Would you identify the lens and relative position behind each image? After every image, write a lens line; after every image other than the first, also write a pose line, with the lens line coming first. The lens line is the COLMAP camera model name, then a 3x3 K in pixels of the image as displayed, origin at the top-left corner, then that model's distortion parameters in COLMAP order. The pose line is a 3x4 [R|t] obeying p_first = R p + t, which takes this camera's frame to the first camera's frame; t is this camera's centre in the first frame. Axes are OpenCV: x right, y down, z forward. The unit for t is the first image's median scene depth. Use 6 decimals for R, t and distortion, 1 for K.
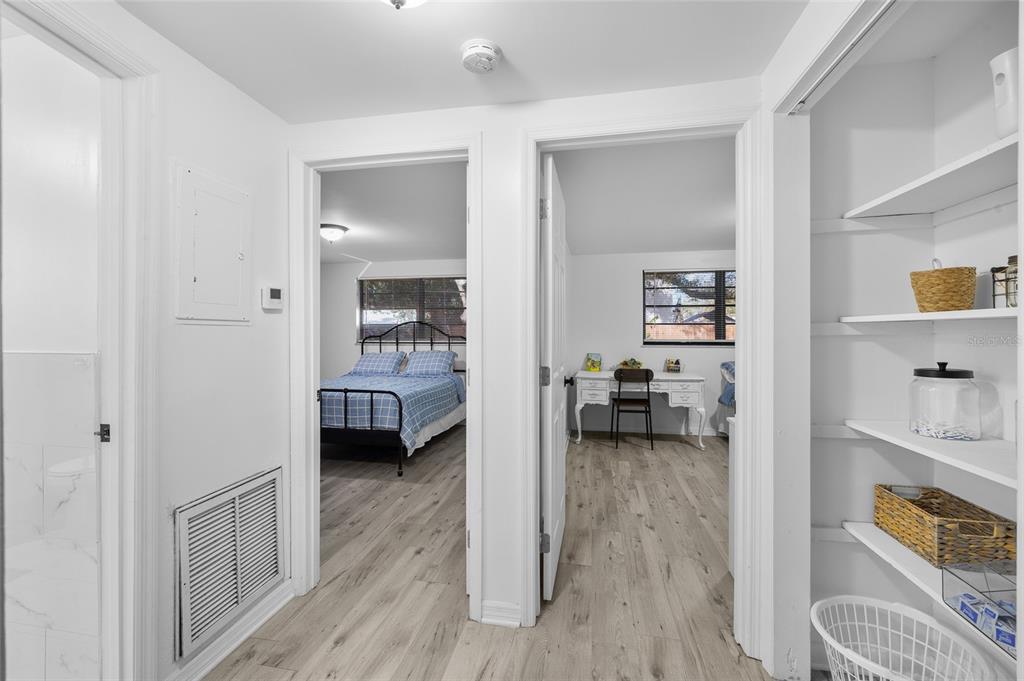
lens RADIAL K [[421.6, 0, 509.7], [0, 421.6, 337.2], [0, 0, 1]] dist [0.000798, -0.000063]
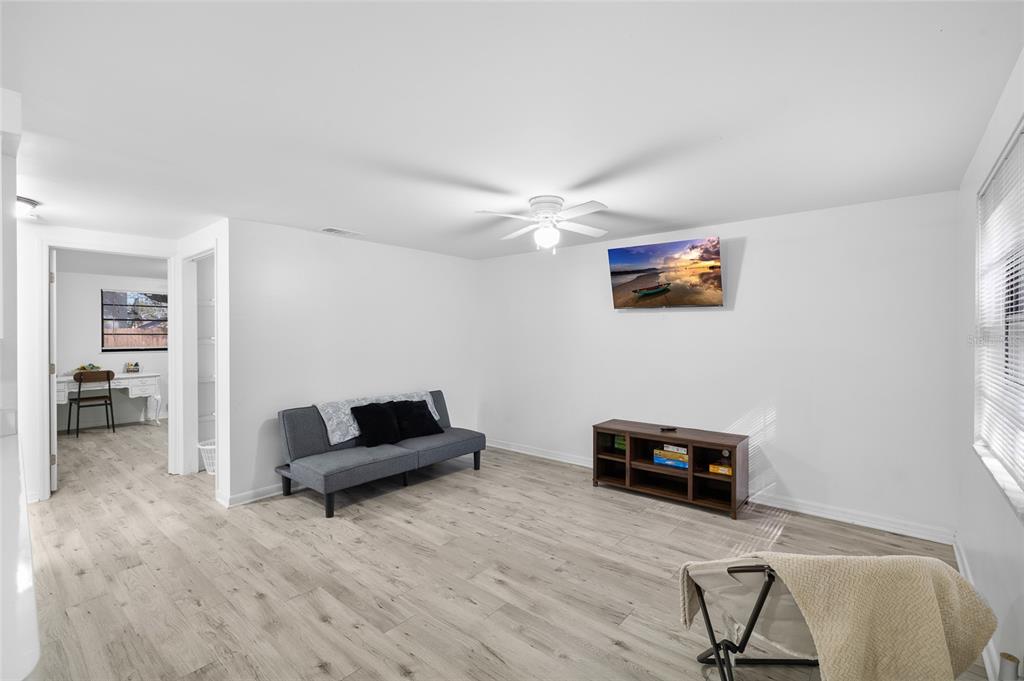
lens RADIAL K [[450.0, 0, 519.5], [0, 450.0, 334.8], [0, 0, 1]] dist [-0.009362, -0.000485]
pose [[0.462065, 0.000745, 0.886846, -0.291119], [0.013116, 0.999885, -0.007673, -0.006227], [-0.886749, 0.015177, 0.462001, -0.716186]]
